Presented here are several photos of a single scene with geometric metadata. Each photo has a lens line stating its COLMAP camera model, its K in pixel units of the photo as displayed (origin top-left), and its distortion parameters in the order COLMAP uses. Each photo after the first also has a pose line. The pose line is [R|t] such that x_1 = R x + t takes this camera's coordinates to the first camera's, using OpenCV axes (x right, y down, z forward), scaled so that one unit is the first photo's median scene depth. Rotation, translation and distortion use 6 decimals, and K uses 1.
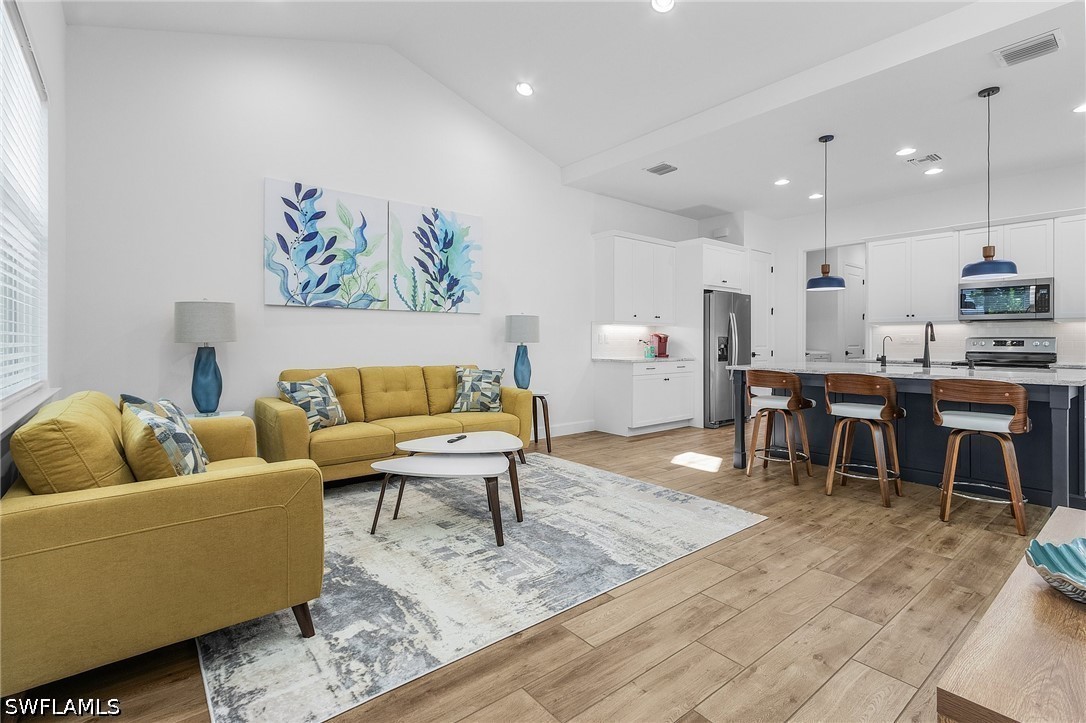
lens RADIAL K [[509.7, 0, 528.0], [0, 509.7, 337.9], [0, 0, 1]] dist [0.000782, -0.000135]
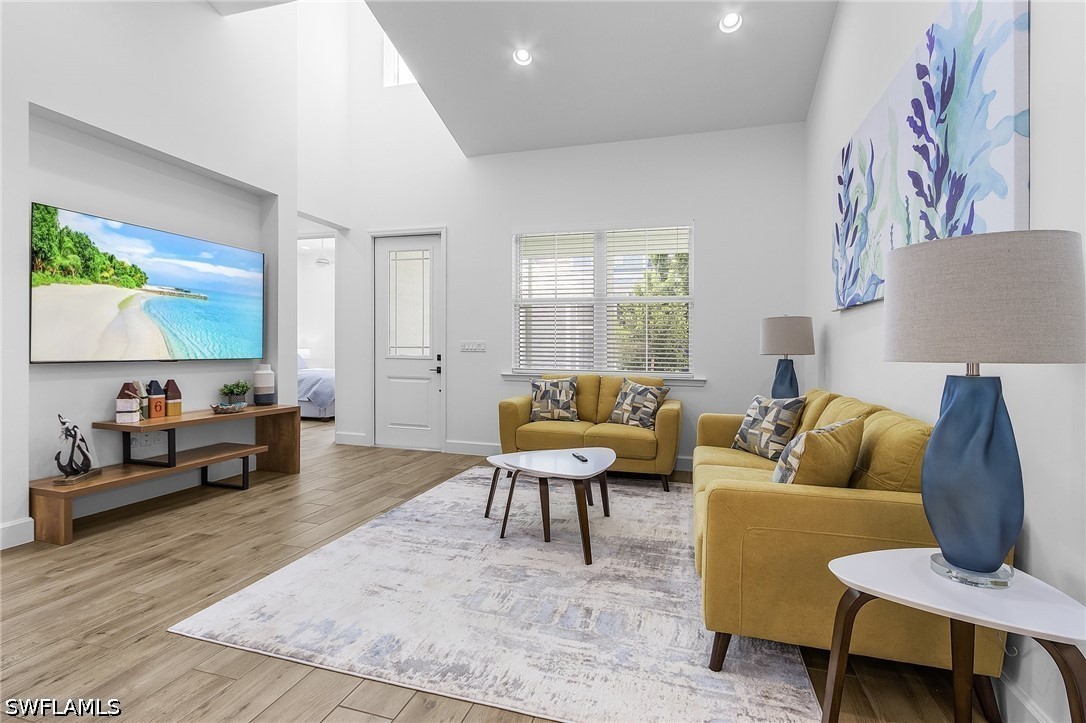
lens RADIAL K [[503.4, 0, 544.7], [0, 503.4, 355.4], [0, 0, 1]] dist [0.000029, -0.000512]
pose [[-0.815710, -0.006510, -0.578424, 0.338929], [-0.012160, 0.999909, 0.005895, 0.008062], [0.578333, 0.011842, -0.815715, 1.316994]]
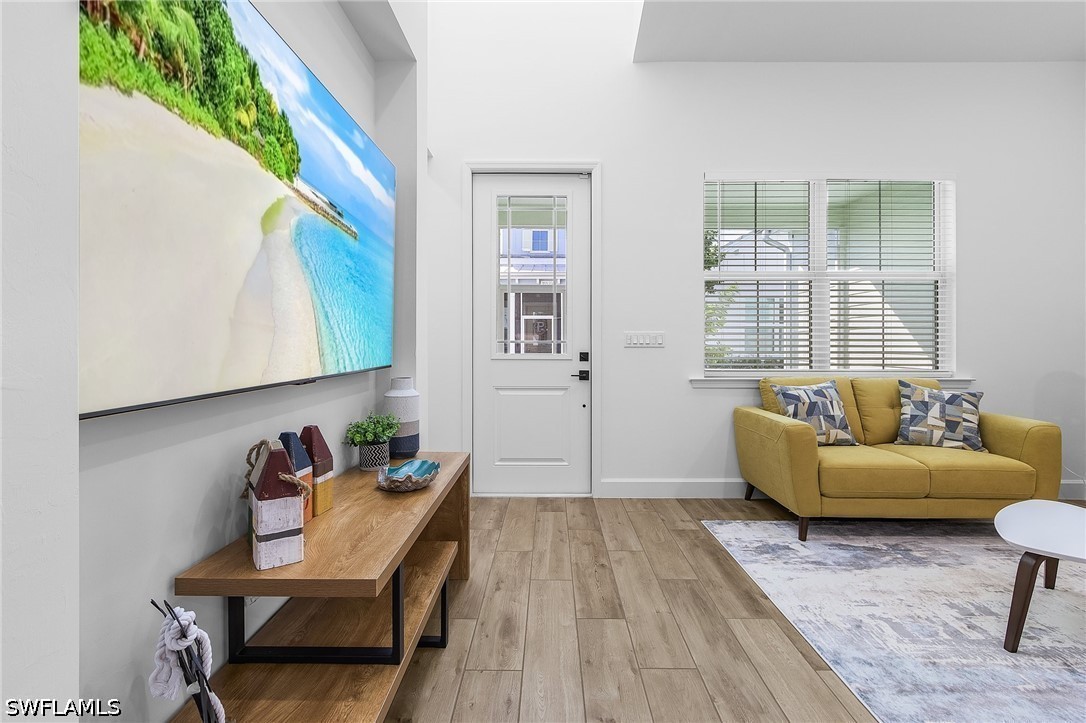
lens RADIAL K [[503.8, 0, 547.1], [0, 503.8, 350.6], [0, 0, 1]] dist [-0.001067, -0.001490]
pose [[-0.626302, 0.005896, -0.779558, 0.531318], [0.000799, 0.999976, 0.006922, 0.008068], [0.779580, 0.003712, -0.626292, 0.600748]]
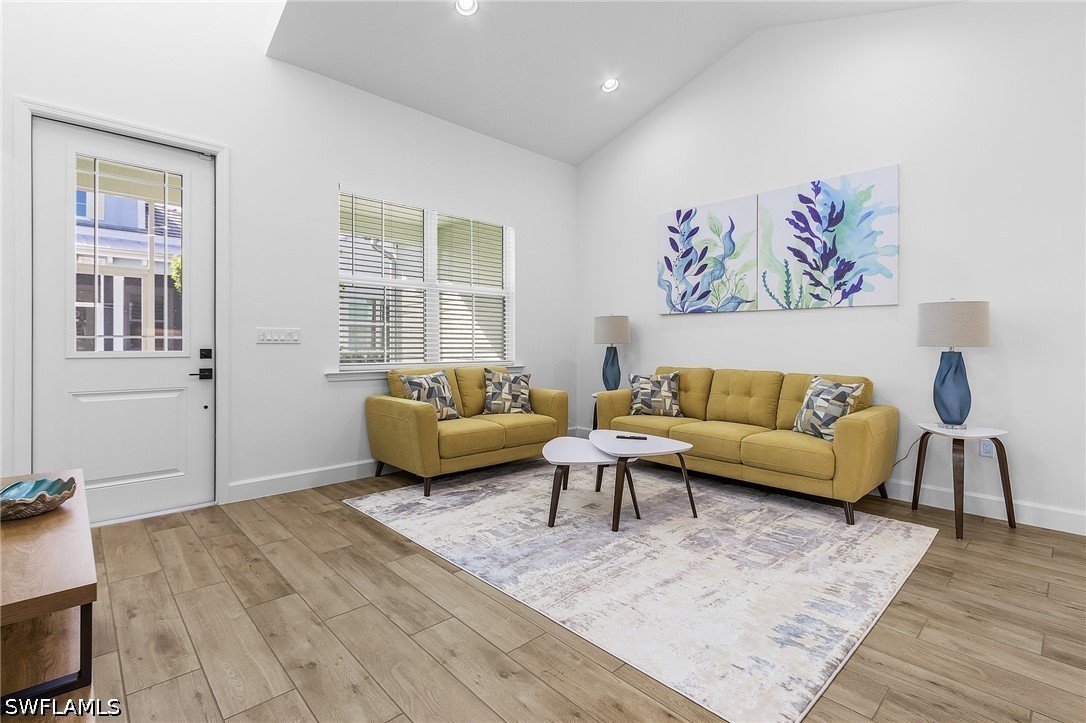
lens RADIAL K [[498.0, 0, 547.9], [0, 498.0, 343.4], [0, 0, 1]] dist [0.000484, -0.000138]
pose [[0.095349, -0.000889, -0.995444, 0.651859], [-0.001870, 0.999998, -0.001073, 0.008051], [0.995442, 0.001964, 0.095347, 0.570024]]
